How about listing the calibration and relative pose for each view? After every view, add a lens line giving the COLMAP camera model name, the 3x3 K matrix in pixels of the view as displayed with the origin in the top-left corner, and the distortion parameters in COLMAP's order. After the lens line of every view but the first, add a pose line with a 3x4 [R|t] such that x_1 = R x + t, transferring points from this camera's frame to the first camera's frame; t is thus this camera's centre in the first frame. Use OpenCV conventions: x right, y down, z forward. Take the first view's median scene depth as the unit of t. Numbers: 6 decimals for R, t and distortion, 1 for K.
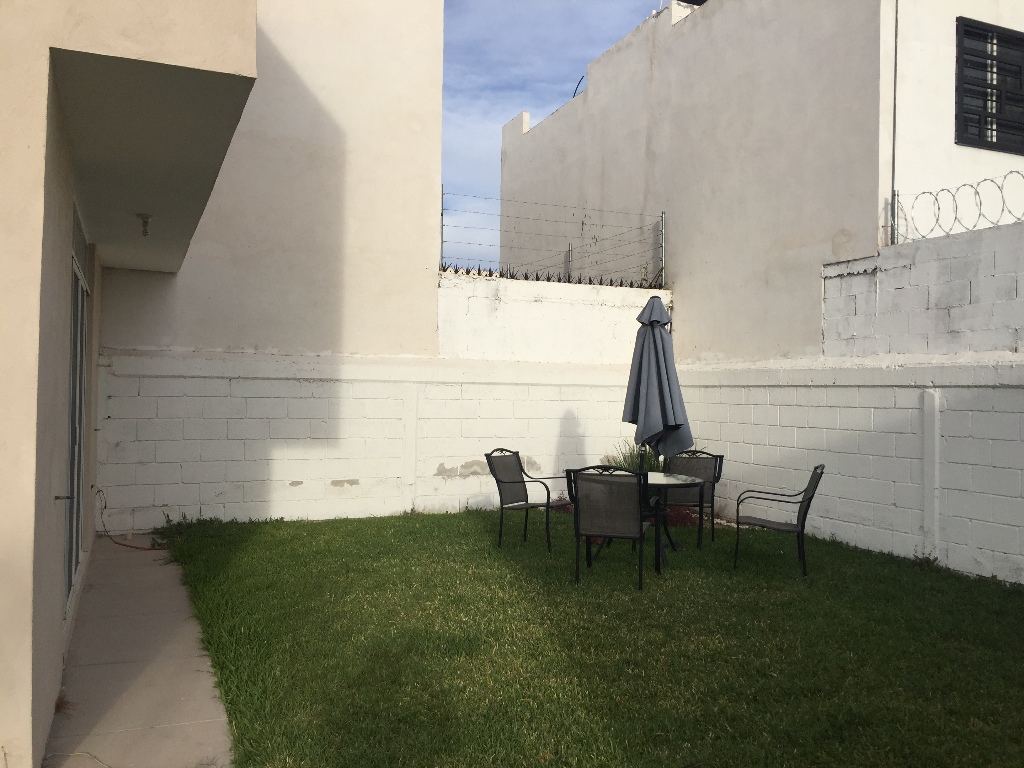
lens RADIAL K [[882.4, 0, 511.2], [0, 882.4, 385.6], [0, 0, 1]] dist [0.005824, -0.005640]
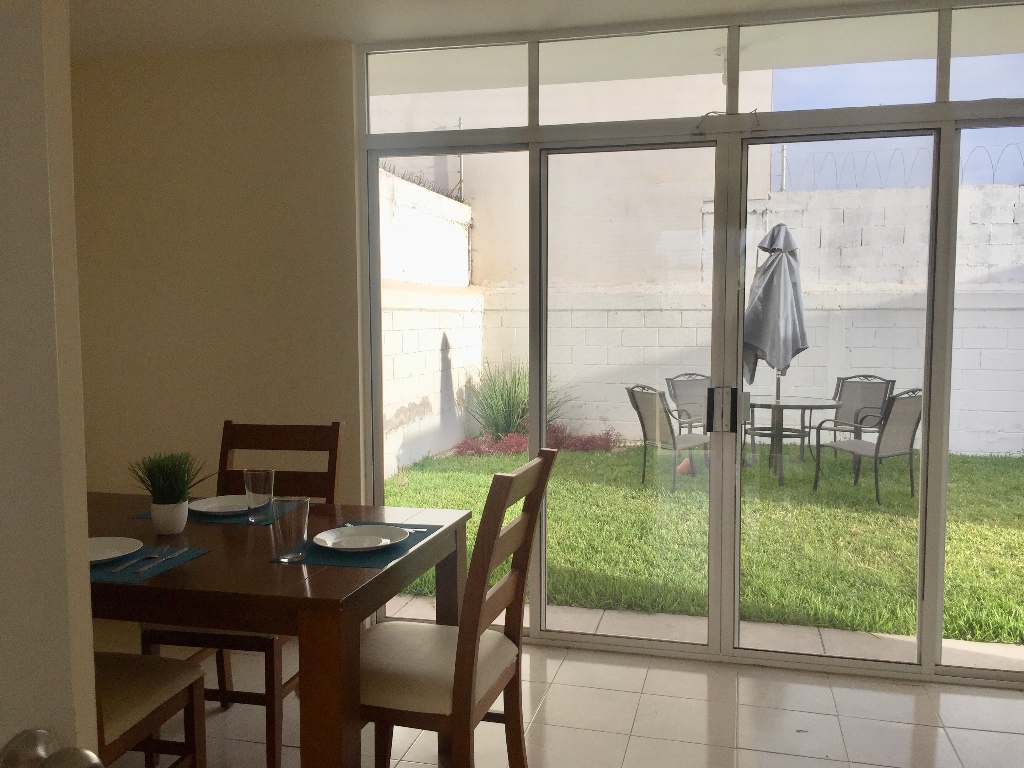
lens RADIAL K [[882.4, 0, 515.0], [0, 882.4, 384.6], [0, 0, 1]] dist [0.005824, -0.005640]
pose [[0.597915, -0.072050, 0.798315, -0.787904], [0.003609, 0.996184, 0.087205, -0.003288], [-0.801551, -0.049261, 0.595893, 0.575686]]
